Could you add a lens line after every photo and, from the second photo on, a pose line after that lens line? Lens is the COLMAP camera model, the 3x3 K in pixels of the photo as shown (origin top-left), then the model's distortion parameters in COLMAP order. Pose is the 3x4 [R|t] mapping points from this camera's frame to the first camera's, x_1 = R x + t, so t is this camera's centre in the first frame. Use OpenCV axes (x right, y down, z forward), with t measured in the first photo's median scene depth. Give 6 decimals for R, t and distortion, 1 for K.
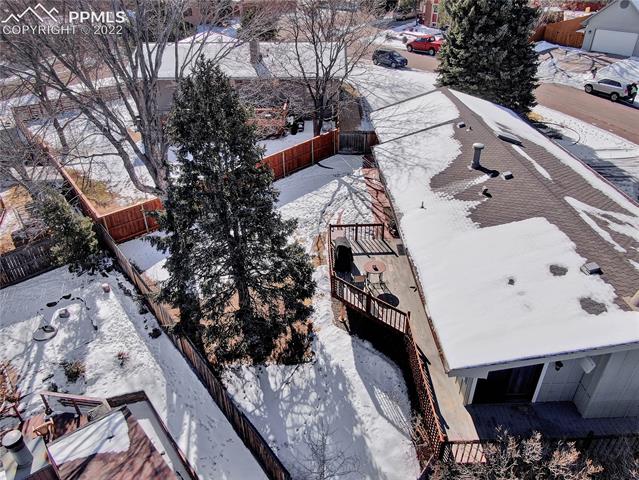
lens RADIAL K [[458.6, 0, 320.2], [0, 458.6, 238.9], [0, 0, 1]] dist [-0.012179, 0.000922]
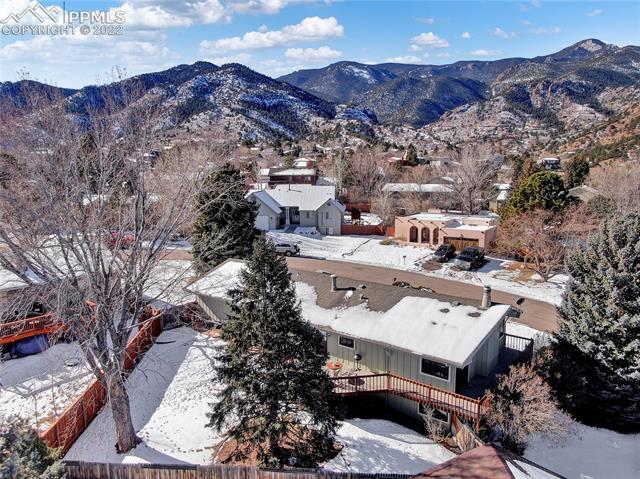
lens RADIAL K [[459.3, 0, 320.7], [0, 459.3, 238.4], [0, 0, 1]] dist [-0.012179, 0.000922]
pose [[0.634294, -0.108662, 0.765417, -1.001006], [0.403450, 0.891086, -0.207833, -0.010335], [-0.659468, 0.440635, 0.609050, 0.008798]]
